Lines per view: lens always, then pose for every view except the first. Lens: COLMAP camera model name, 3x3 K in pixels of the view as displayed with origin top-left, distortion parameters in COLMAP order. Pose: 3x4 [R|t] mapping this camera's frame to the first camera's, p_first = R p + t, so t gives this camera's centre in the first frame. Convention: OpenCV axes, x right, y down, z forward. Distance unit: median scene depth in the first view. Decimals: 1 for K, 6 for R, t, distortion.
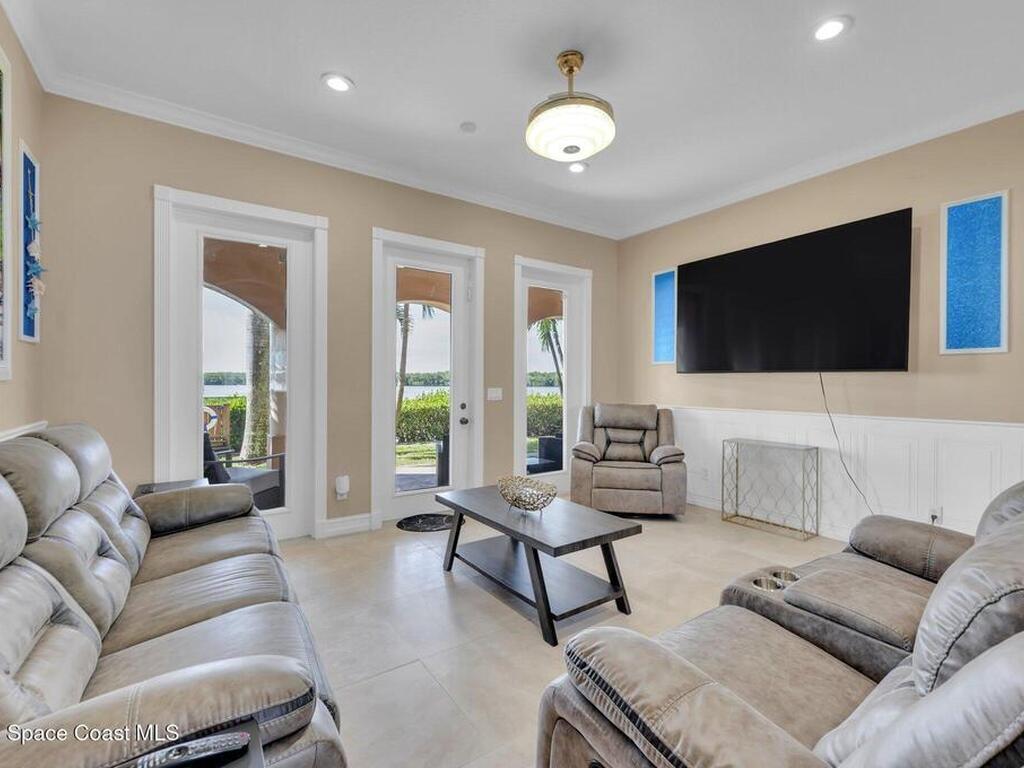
lens RADIAL K [[465.0, 0, 515.0], [0, 465.0, 382.7], [0, 0, 1]] dist [0.001353, -0.000600]
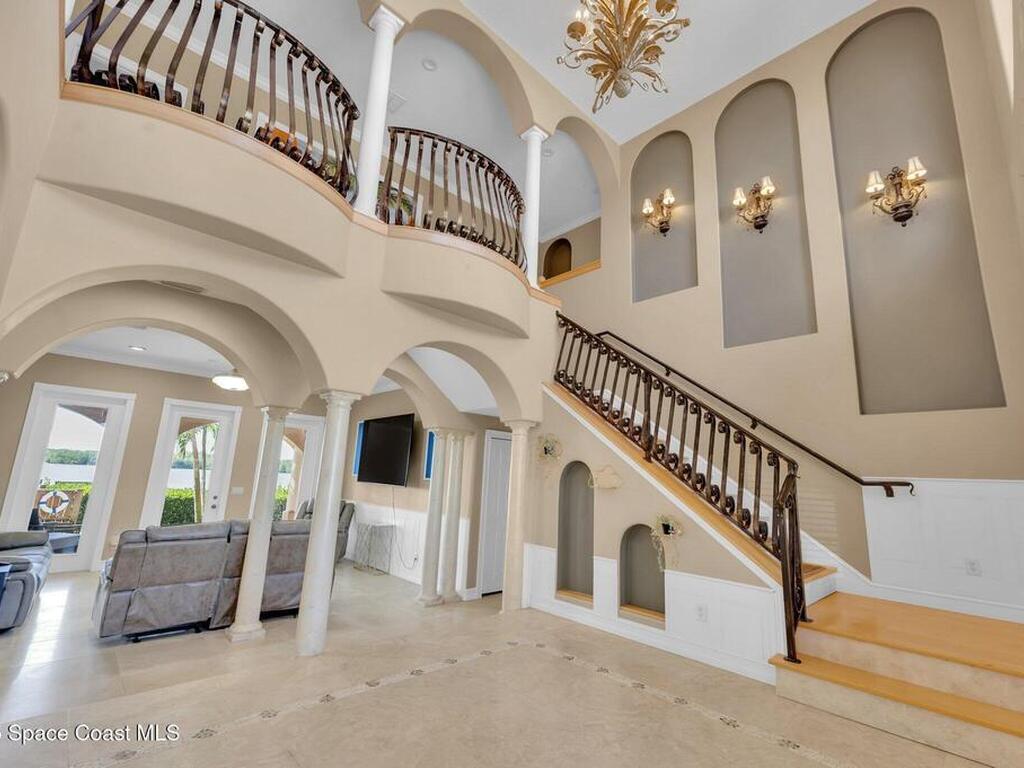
lens RADIAL K [[465.0, 0, 510.9], [0, 465.0, 382.2], [0, 0, 1]] dist [0.001353, -0.000600]
pose [[0.988682, 0.069270, 0.133081, 0.700805], [-0.040583, 0.977443, -0.207265, -0.052274], [-0.144436, 0.199519, 0.969191, -0.885423]]
